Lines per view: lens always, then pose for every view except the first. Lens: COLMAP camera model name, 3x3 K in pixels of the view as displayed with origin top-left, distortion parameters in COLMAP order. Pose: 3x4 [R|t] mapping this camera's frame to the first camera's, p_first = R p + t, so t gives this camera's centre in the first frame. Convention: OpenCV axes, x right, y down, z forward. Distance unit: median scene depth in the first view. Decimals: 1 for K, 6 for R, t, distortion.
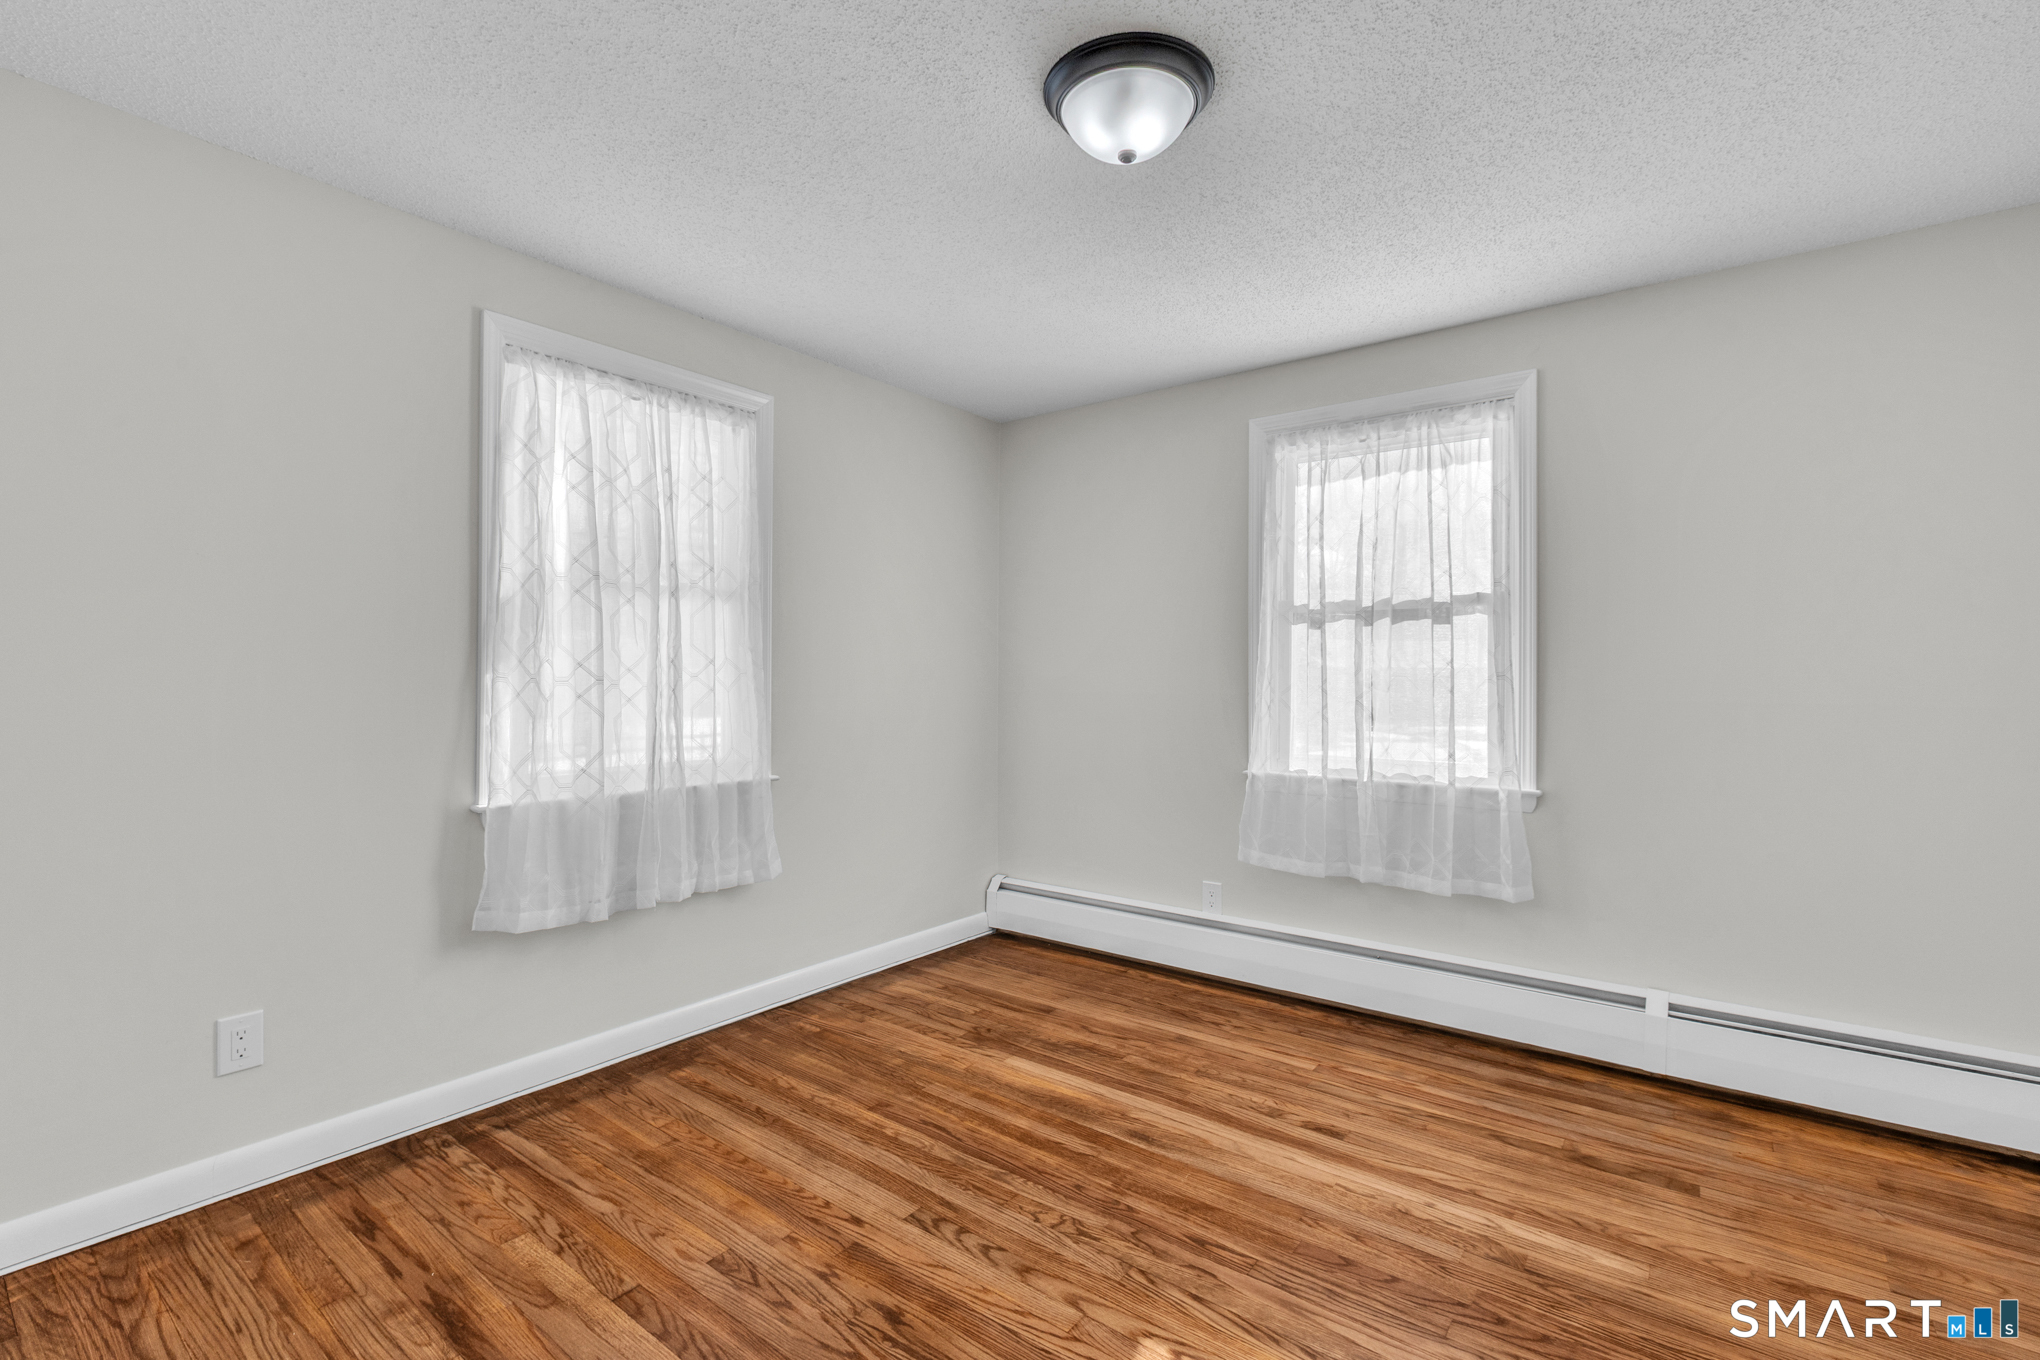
lens RADIAL K [[903.8, 0, 1008.3], [0, 903.8, 675.6], [0, 0, 1]] dist [0.002450, -0.000221]
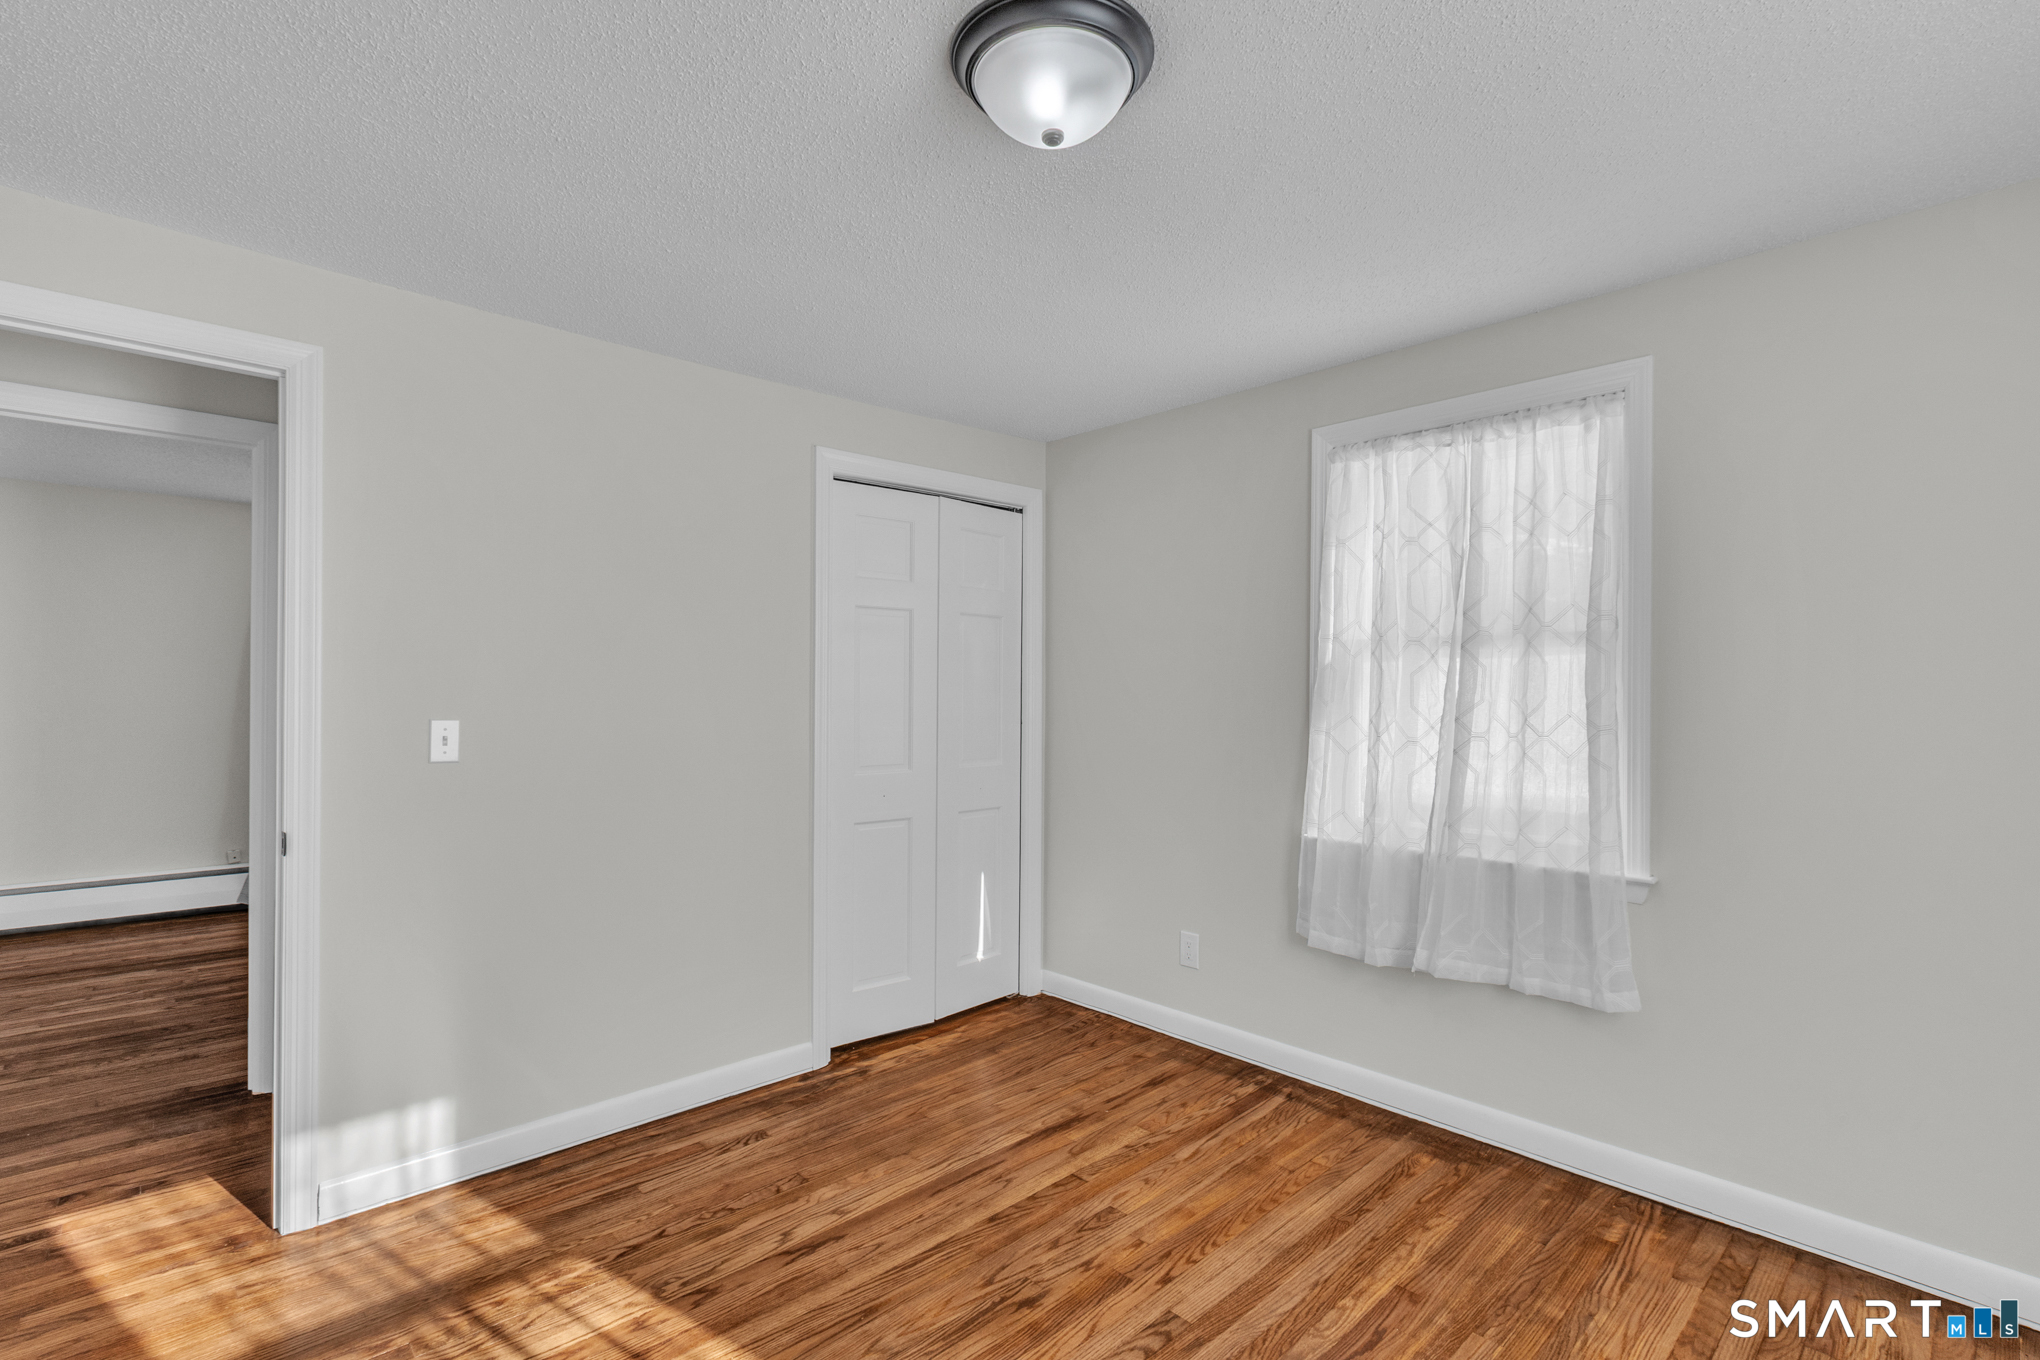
lens RADIAL K [[903.8, 0, 1008.3], [0, 903.8, 675.6], [0, 0, 1]] dist [0.002450, -0.000221]
pose [[-0.146847, -0.025712, -0.988825, 0.752977], [-0.003229, 0.999669, -0.025515, -0.041005], [0.989154, -0.000554, -0.146882, 0.836187]]
